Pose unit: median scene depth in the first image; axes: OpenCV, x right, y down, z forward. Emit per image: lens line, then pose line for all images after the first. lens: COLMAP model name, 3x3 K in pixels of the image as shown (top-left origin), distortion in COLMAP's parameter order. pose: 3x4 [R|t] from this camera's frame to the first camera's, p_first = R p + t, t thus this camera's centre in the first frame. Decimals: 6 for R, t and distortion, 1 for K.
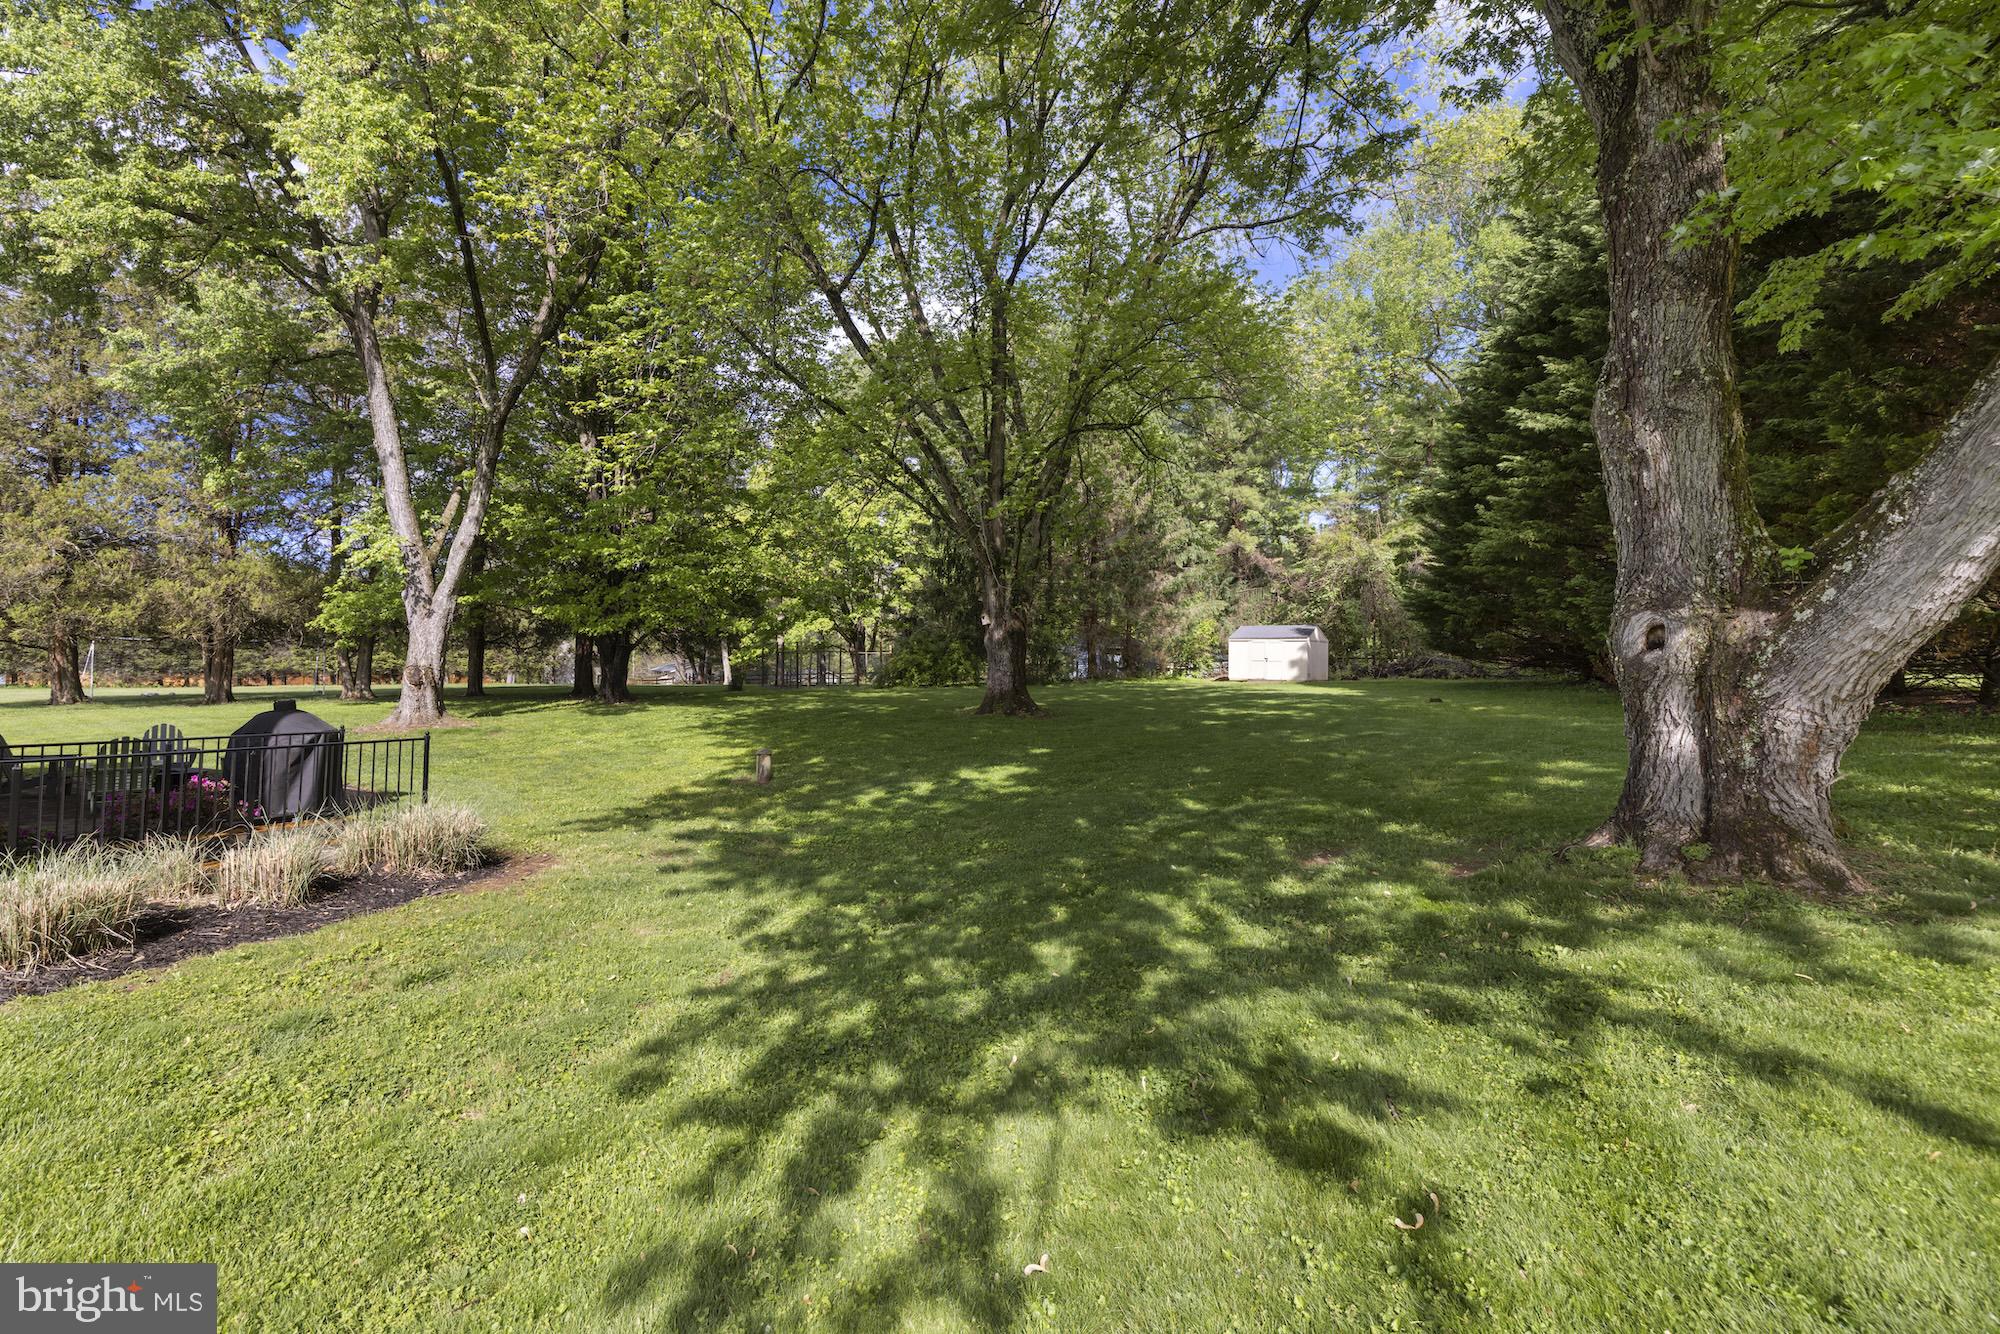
lens RADIAL K [[829.1, 0, 1000.0], [0, 829.1, 667.0], [0, 0, 1]] dist [0.001700, 0.000513]
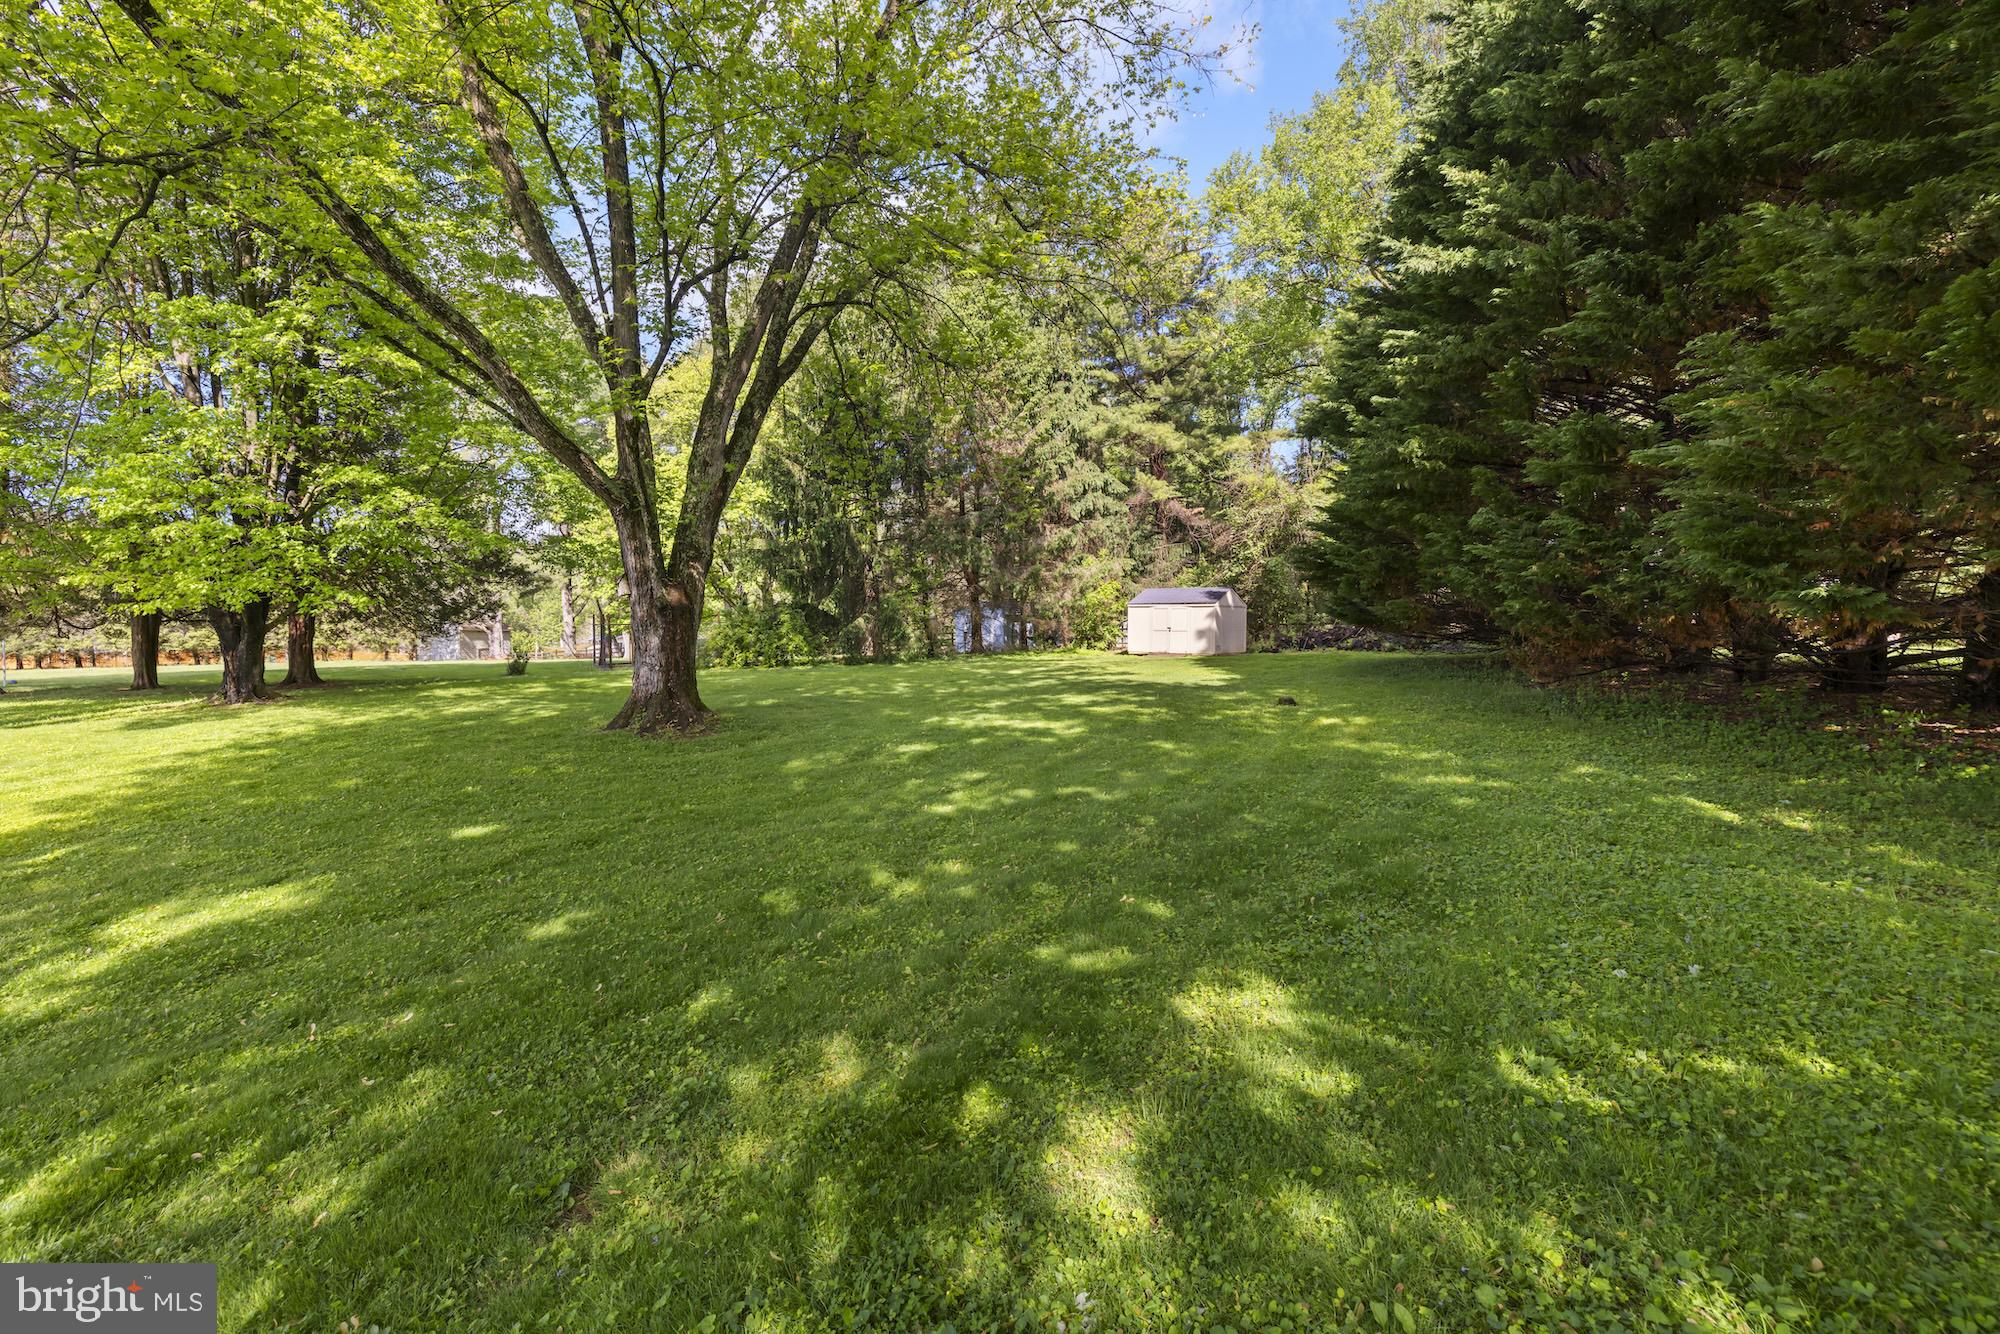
lens RADIAL K [[853.8, 0, 1000.0], [0, 853.8, 667.0], [0, 0, 1]] dist [0.000659, 0.000180]
pose [[0.999624, -0.011545, 0.024876, 0.119354], [0.010480, 0.999040, 0.042545, -0.008742], [-0.025343, -0.042268, 0.998785, 0.137579]]
